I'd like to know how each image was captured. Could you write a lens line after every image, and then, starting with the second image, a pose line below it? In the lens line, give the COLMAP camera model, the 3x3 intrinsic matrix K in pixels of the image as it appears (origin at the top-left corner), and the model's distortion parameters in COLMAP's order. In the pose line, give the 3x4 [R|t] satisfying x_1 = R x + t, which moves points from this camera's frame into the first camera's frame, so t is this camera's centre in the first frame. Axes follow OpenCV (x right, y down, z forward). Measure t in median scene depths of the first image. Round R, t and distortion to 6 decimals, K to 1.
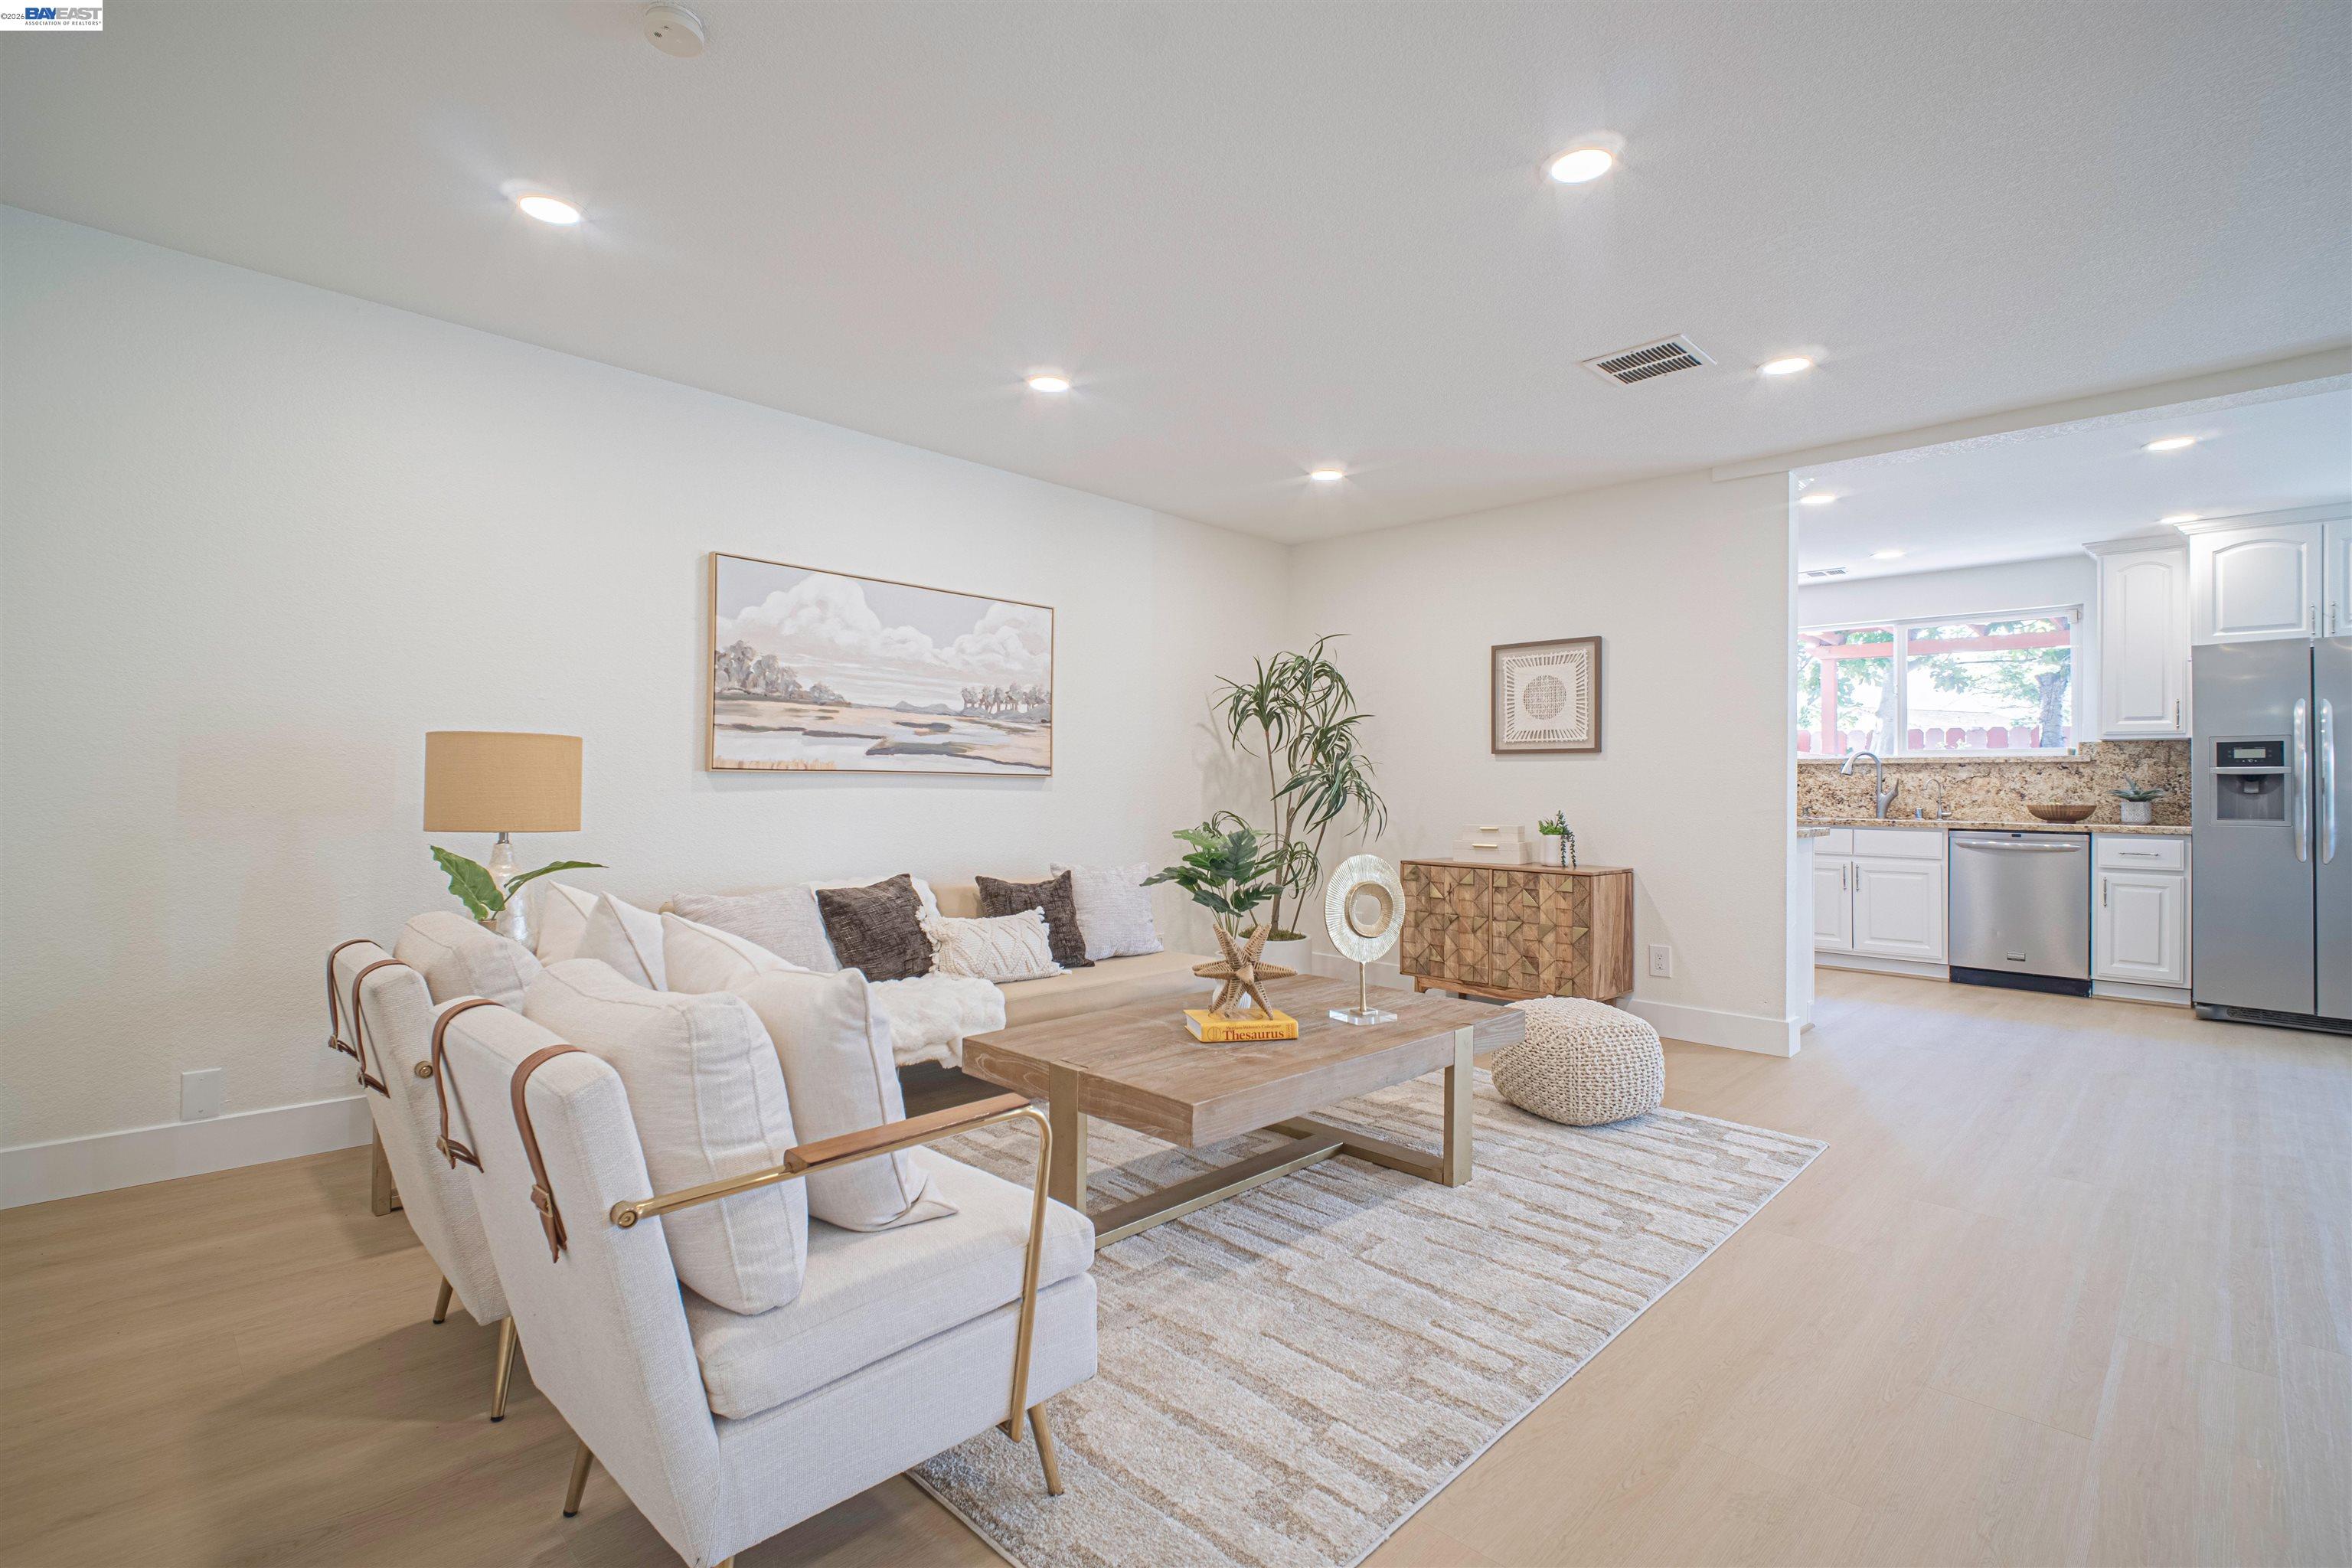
lens RADIAL K [[1051.1, 0, 1180.4], [0, 1051.1, 799.1], [0, 0, 1]] dist [0.000339, -0.005204]
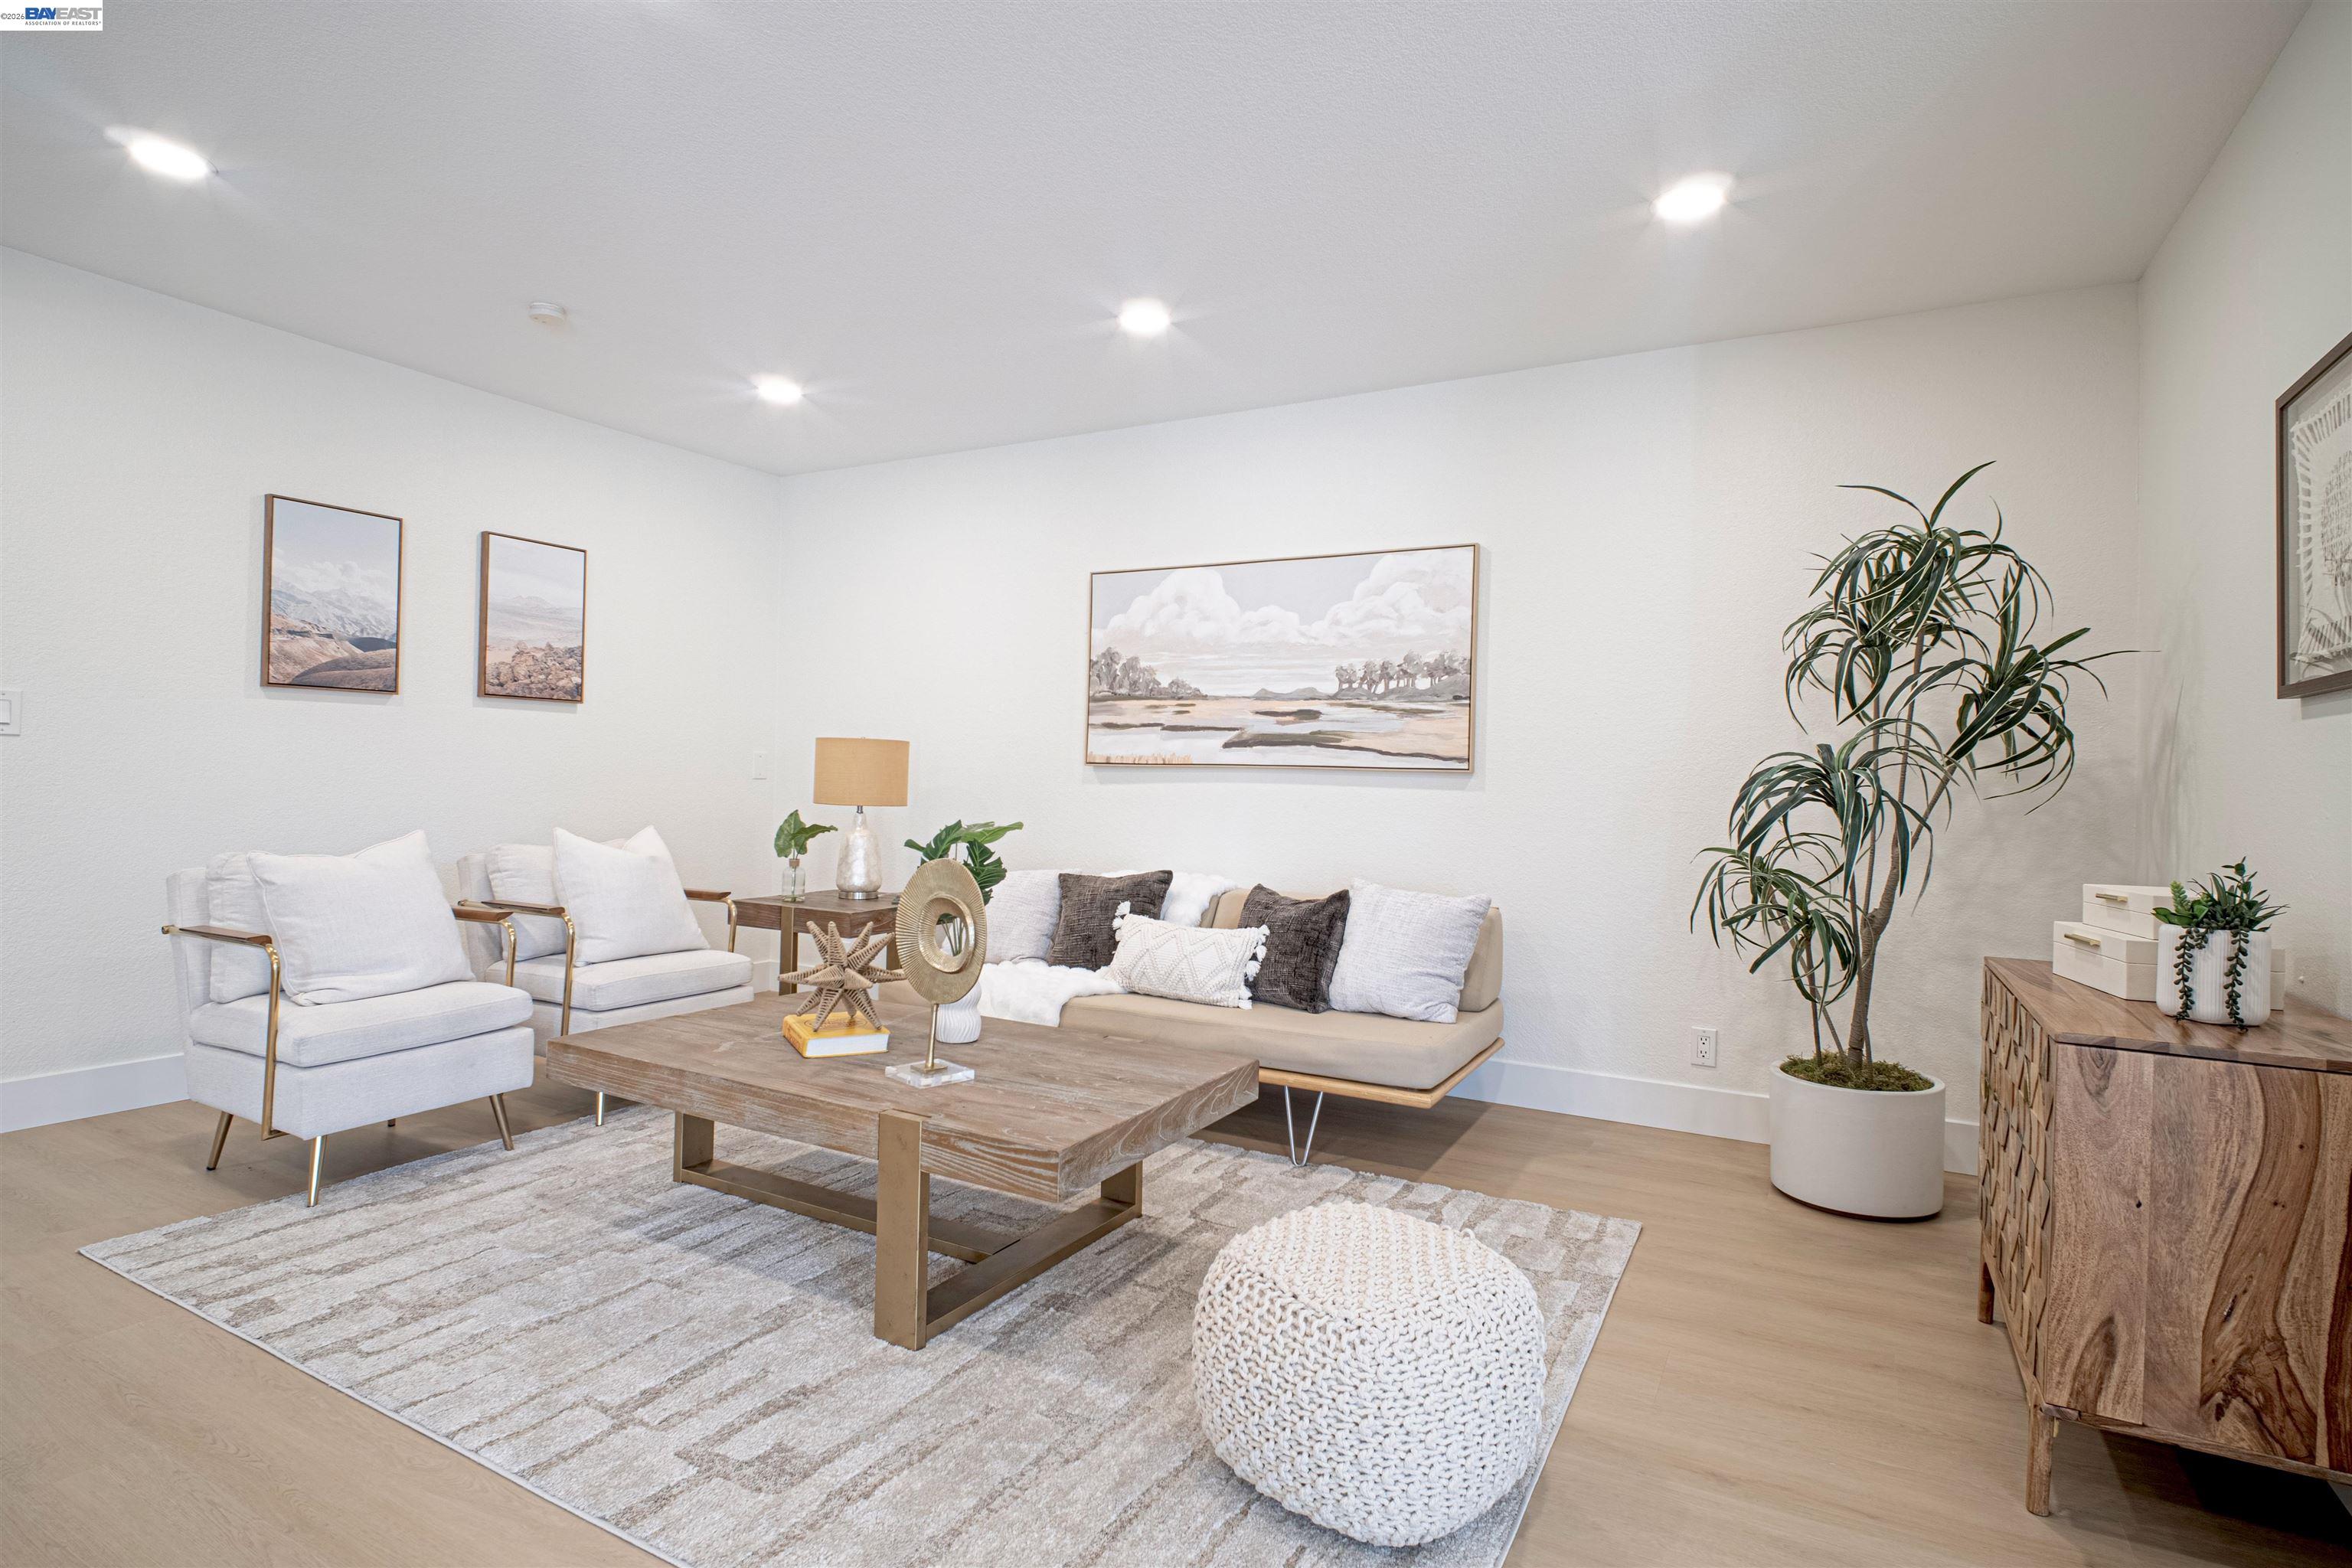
lens RADIAL K [[1212.9, 0, 1175.1], [0, 1212.9, 773.0], [0, 0, 1]] dist [-0.007895, -0.000394]
pose [[0.264920, -0.011260, -0.964205, 0.744499], [-0.032193, 0.999271, -0.020515, 0.004656], [0.963733, 0.036476, 0.264364, 0.660118]]
